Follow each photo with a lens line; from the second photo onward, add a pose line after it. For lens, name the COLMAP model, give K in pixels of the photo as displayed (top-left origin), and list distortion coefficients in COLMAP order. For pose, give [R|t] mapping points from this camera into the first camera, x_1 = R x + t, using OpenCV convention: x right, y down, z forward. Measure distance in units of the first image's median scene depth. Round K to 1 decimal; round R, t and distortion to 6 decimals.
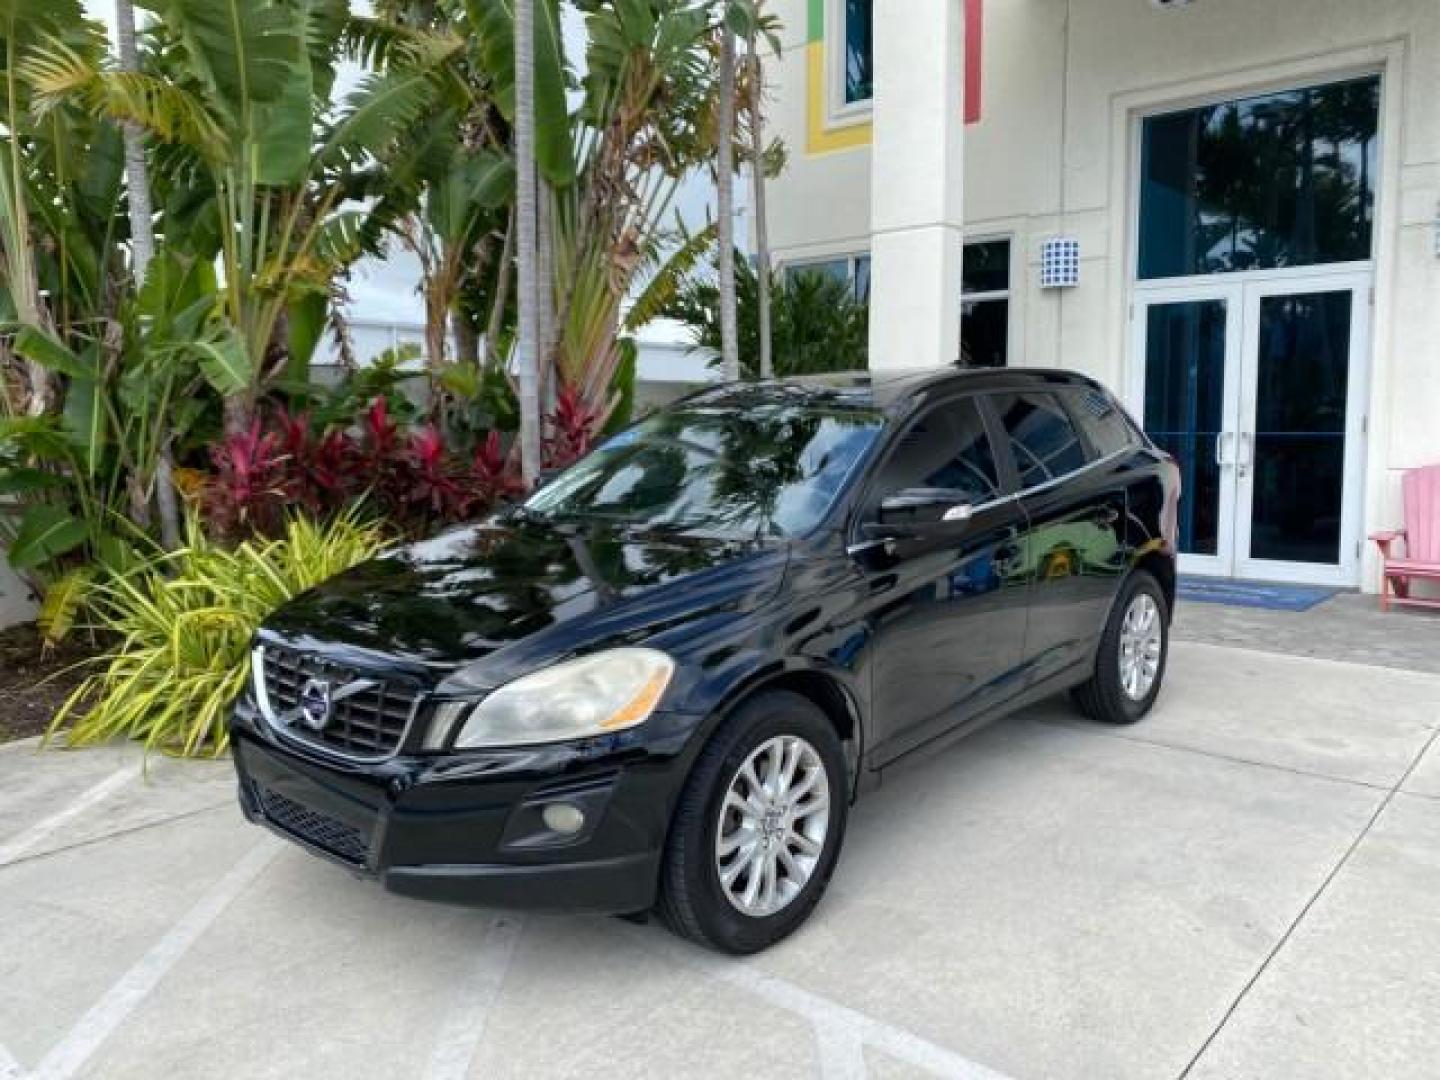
lens RADIAL K [[1143.6, 0, 718.0], [0, 1143.6, 533.8], [0, 0, 1]] dist [0.000194, -0.003740]
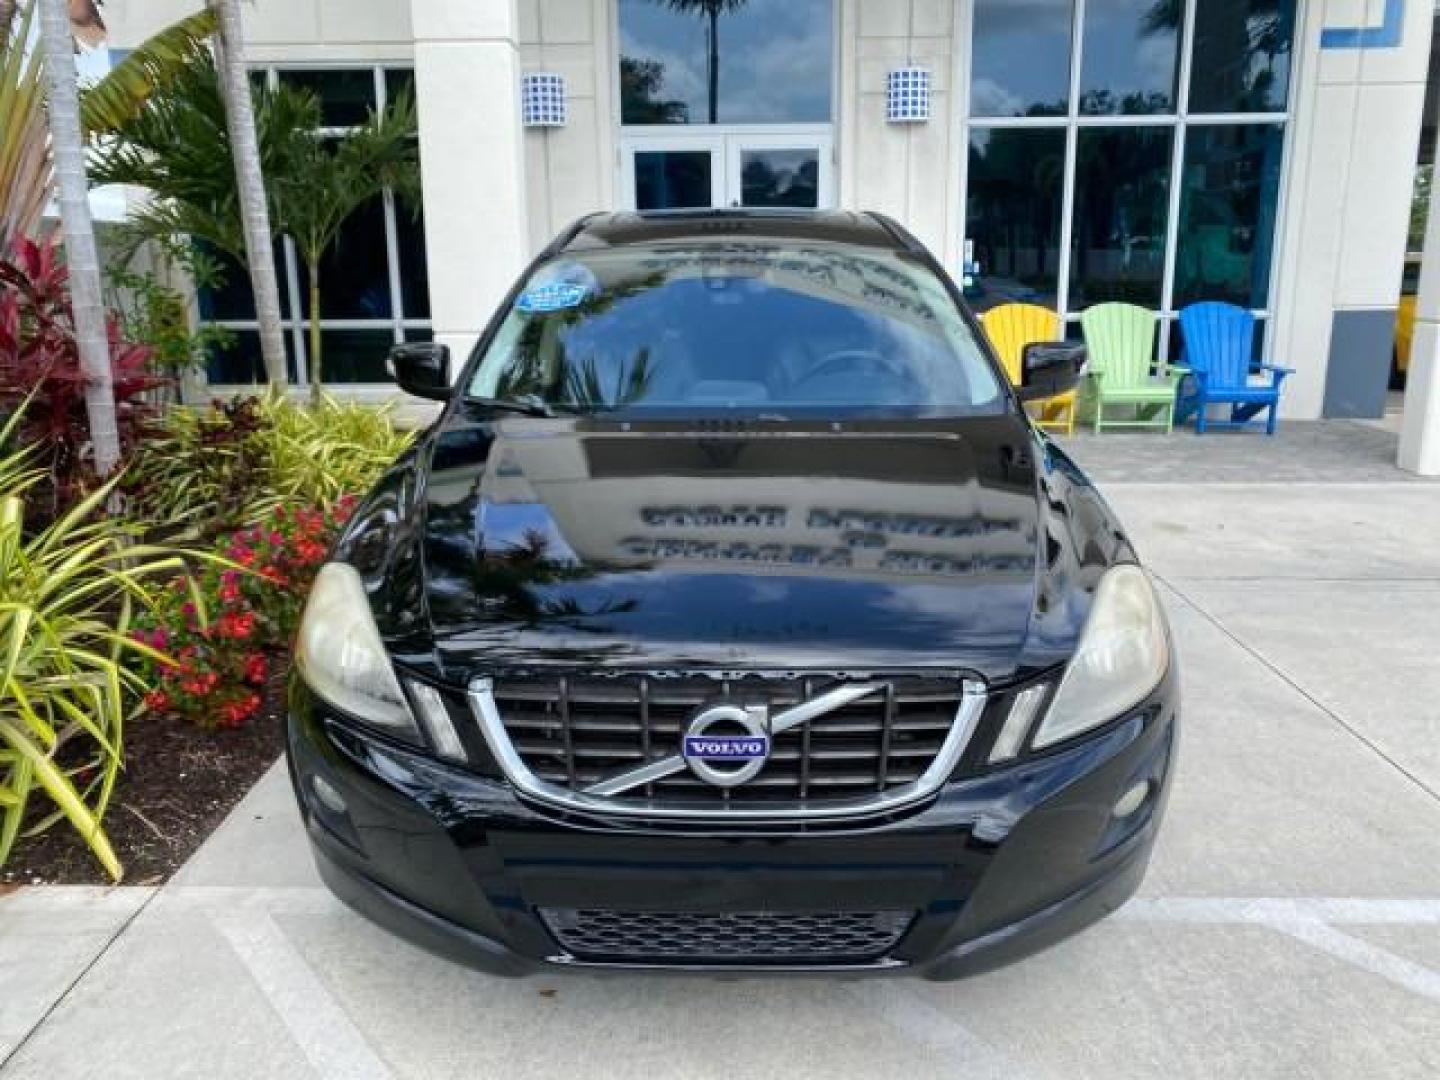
lens RADIAL K [[1133.1, 0, 717.1], [0, 1133.1, 537.6], [0, 0, 1]] dist [-0.001057, -0.000359]
pose [[0.752853, -0.155025, 0.639671, -0.429341], [0.071976, 0.985429, 0.154109, -0.030999], [-0.654241, -0.069980, 0.753041, 0.335169]]
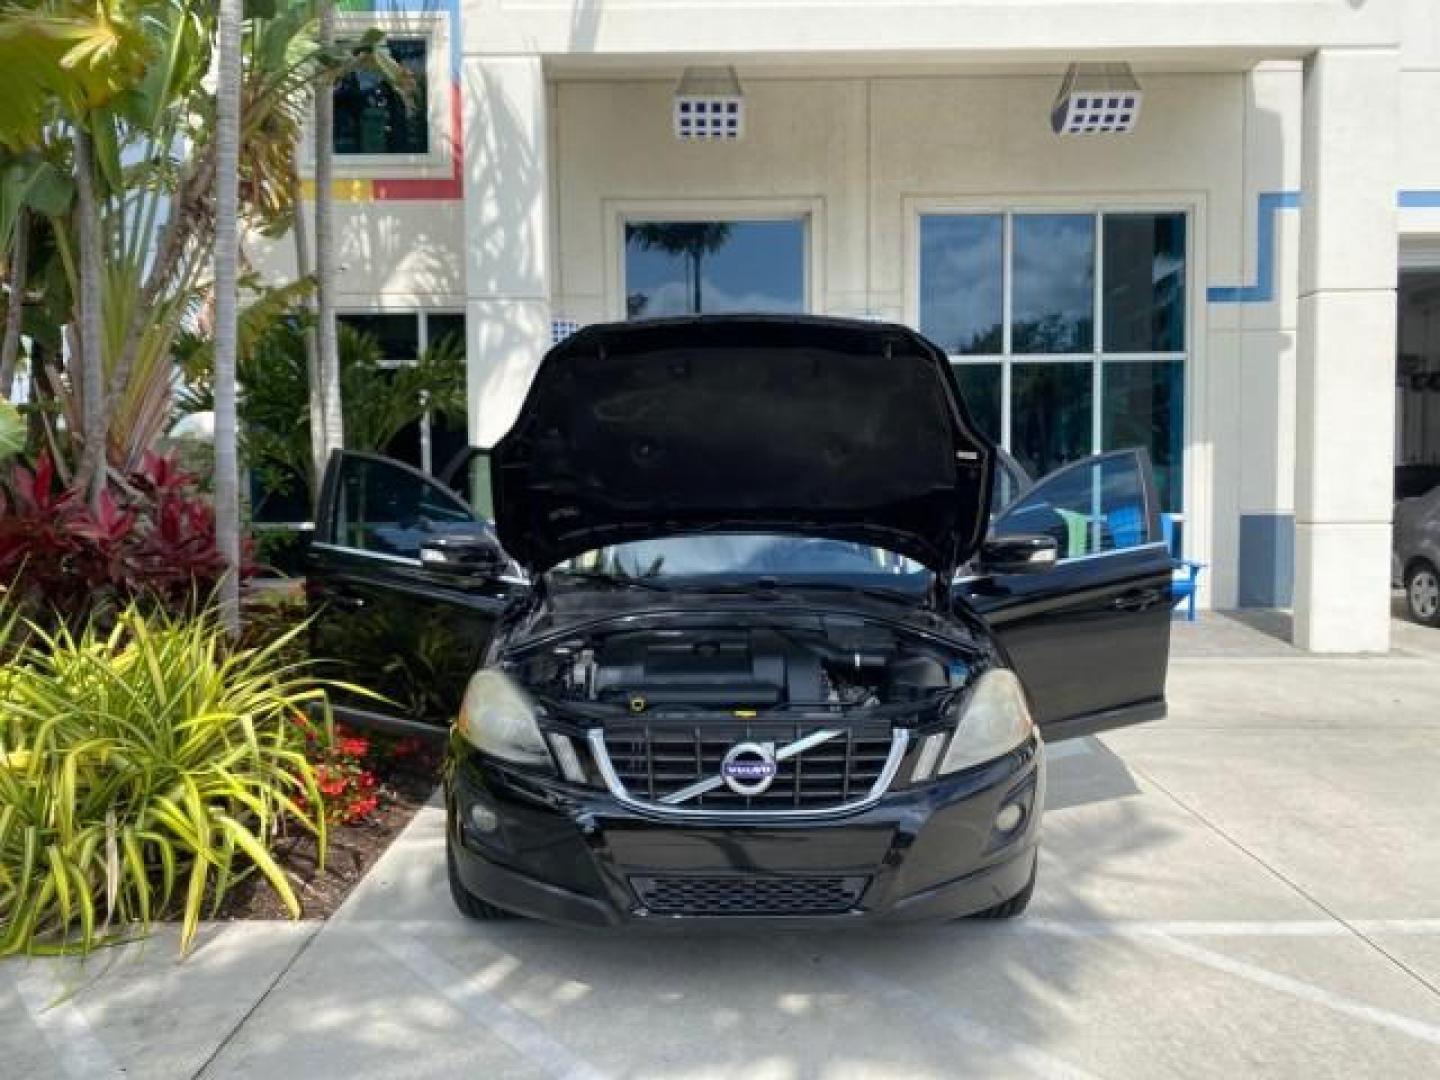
lens RADIAL K [[1143.6, 0, 718.0], [0, 1143.6, 533.8], [0, 0, 1]] dist [0.000194, -0.003740]
pose [[0.738355, -0.034654, 0.673522, -0.608545], [0.071836, 0.997039, -0.027452, -0.015909], [-0.670576, 0.068652, 0.738658, 0.169581]]
